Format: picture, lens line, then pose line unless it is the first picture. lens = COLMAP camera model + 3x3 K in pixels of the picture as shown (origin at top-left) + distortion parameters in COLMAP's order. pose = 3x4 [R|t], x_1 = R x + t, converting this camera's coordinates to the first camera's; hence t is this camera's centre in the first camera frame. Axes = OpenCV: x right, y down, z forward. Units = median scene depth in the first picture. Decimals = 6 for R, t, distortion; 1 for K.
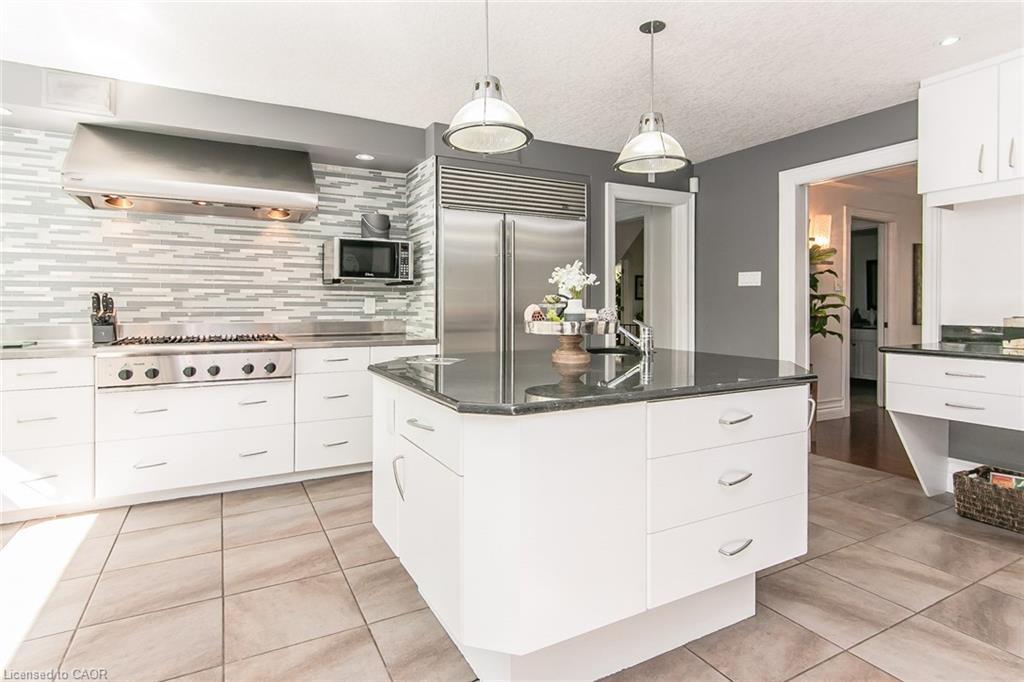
lens RADIAL K [[527.1, 0, 507.8], [0, 527.1, 309.0], [0, 0, 1]] dist [0.000598, -0.000270]
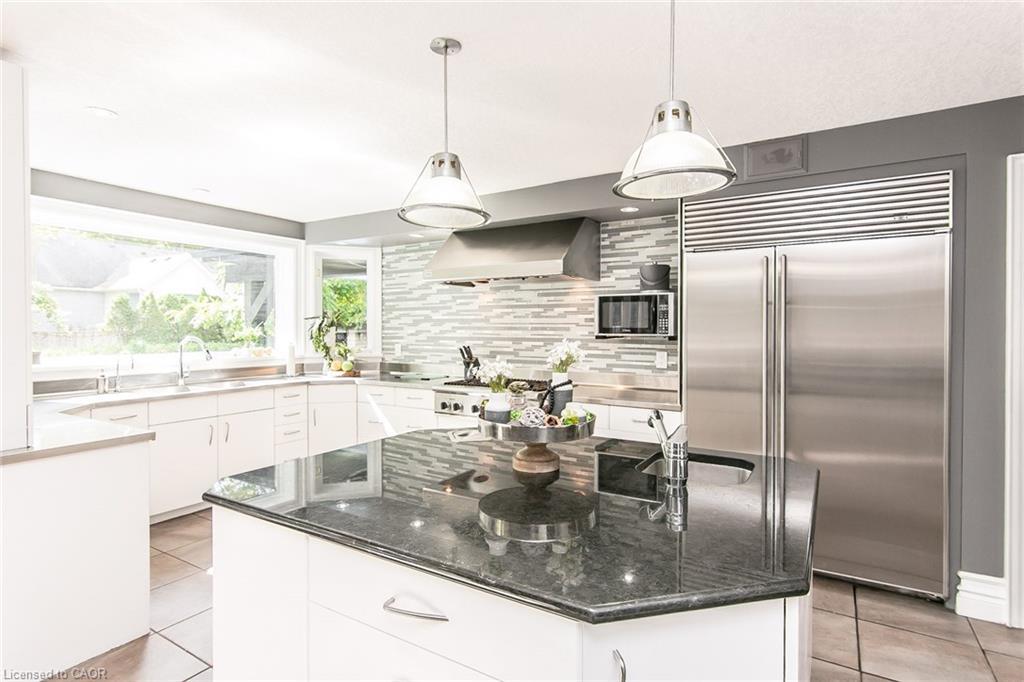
lens RADIAL K [[514.8, 0, 512.0], [0, 514.8, 341.0], [0, 0, 1]] dist [-0.000126, 0.008857]
pose [[0.519550, 0.019293, -0.854222, 0.433646], [-0.009210, 0.999813, 0.016979, -0.059388], [0.854391, -0.000954, 0.519630, 0.319849]]
